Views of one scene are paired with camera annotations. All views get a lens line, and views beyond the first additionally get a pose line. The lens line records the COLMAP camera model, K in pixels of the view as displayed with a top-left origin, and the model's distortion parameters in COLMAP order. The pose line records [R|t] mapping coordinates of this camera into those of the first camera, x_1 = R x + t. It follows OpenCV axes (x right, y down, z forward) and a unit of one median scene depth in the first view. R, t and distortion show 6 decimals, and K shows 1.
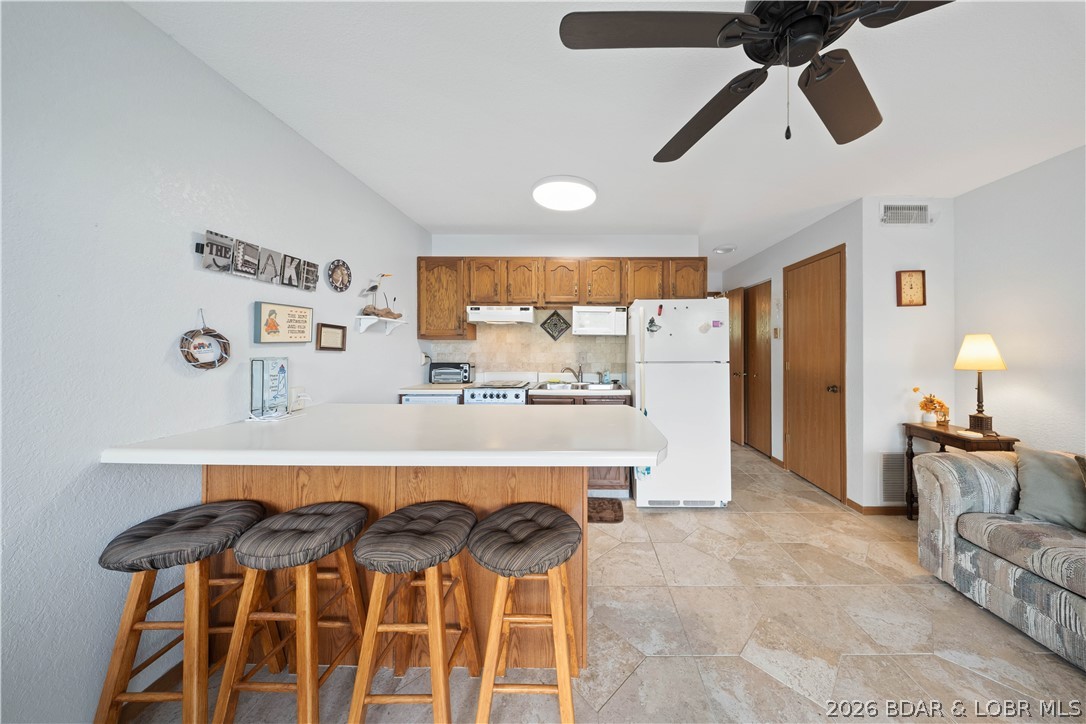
lens RADIAL K [[329.4, 0, 583.0], [0, 329.4, 346.5], [0, 0, 1]] dist [-0.000262, -0.001521]
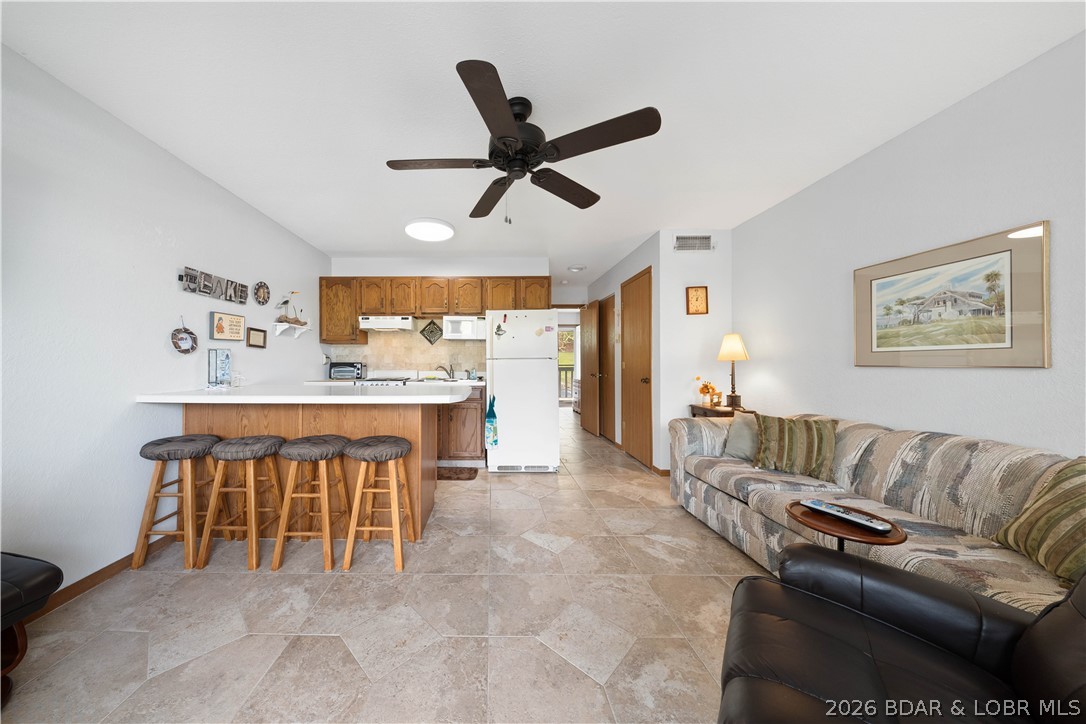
lens RADIAL K [[334.0, 0, 485.9], [0, 334.0, 362.3], [0, 0, 1]] dist [-0.007290, -0.000087]
pose [[0.999869, -0.001503, -0.016133, 0.189907], [0.001577, 0.999988, 0.004568, 0.058650], [0.016126, -0.004593, 0.999859, -0.326501]]
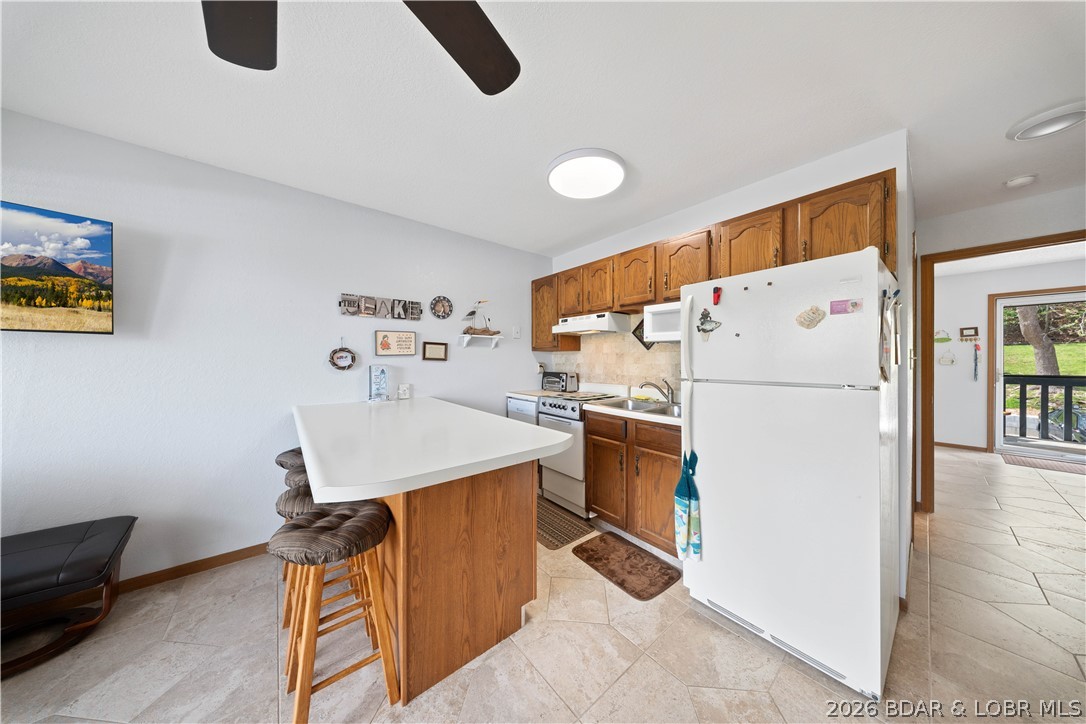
lens RADIAL K [[313.8, 0, 544.5], [0, 313.8, 361.3], [0, 0, 1]] dist [-0.002774, -0.000090]
pose [[0.647493, 0.004104, -0.762060, 0.494199], [0.003907, 0.999954, 0.008705, 0.005134], [0.762061, -0.008614, 0.647447, 0.399148]]
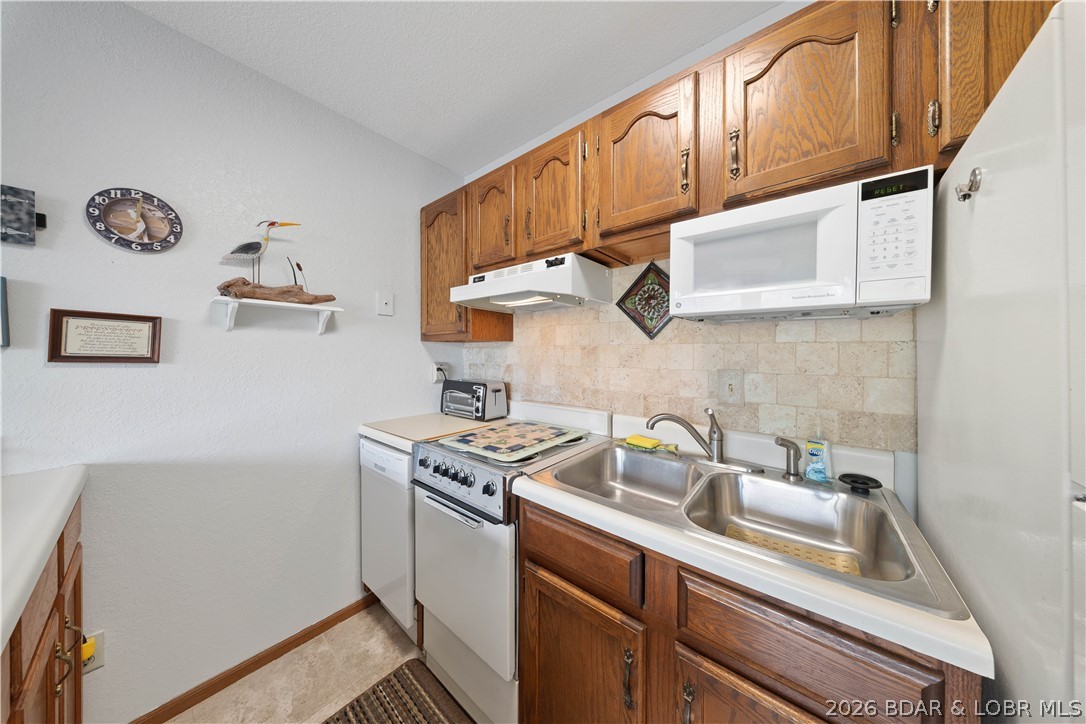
lens RADIAL K [[326.7, 0, 545.5], [0, 326.7, 357.2], [0, 0, 1]] dist [-0.000354, -0.000108]
pose [[0.783331, 0.009188, -0.621537, 0.085900], [0.001635, 0.999857, 0.016842, -0.003393], [0.621603, -0.014209, 0.783203, 0.856434]]
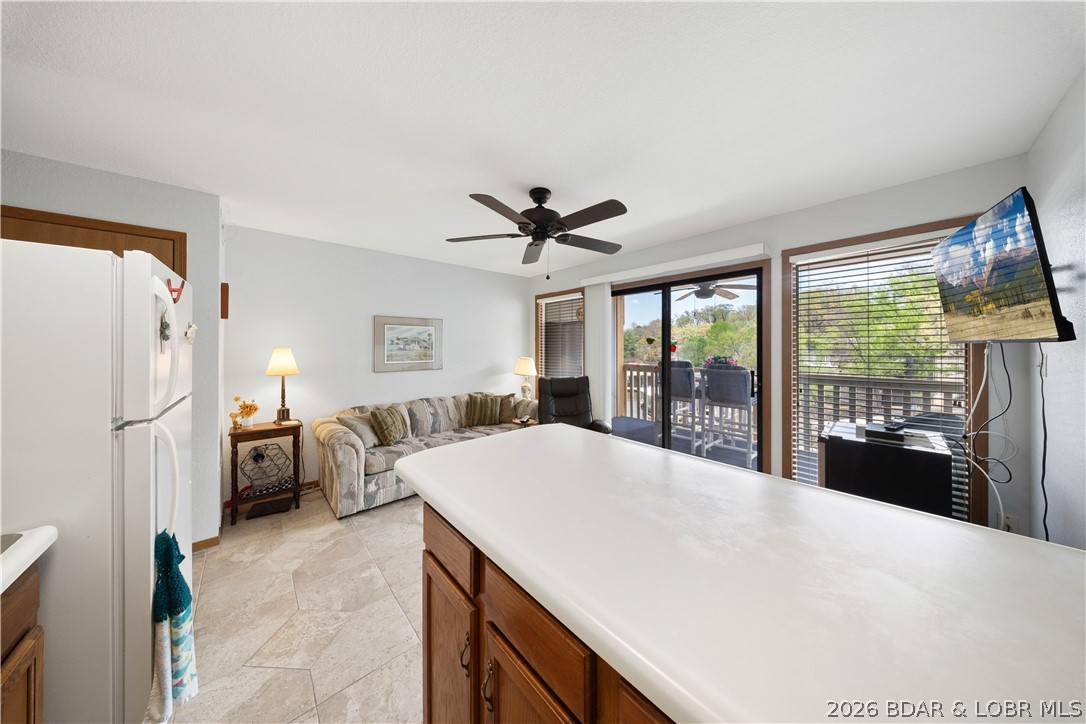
lens RADIAL K [[333.5, 0, 545.8], [0, 333.5, 345.8], [0, 0, 1]] dist [-0.000260, -0.000032]
pose [[-0.678041, 0.002528, 0.735020, -0.444777], [-0.001670, 0.999986, -0.004979, -0.035655], [-0.735023, -0.004603, -0.678027, 0.981657]]
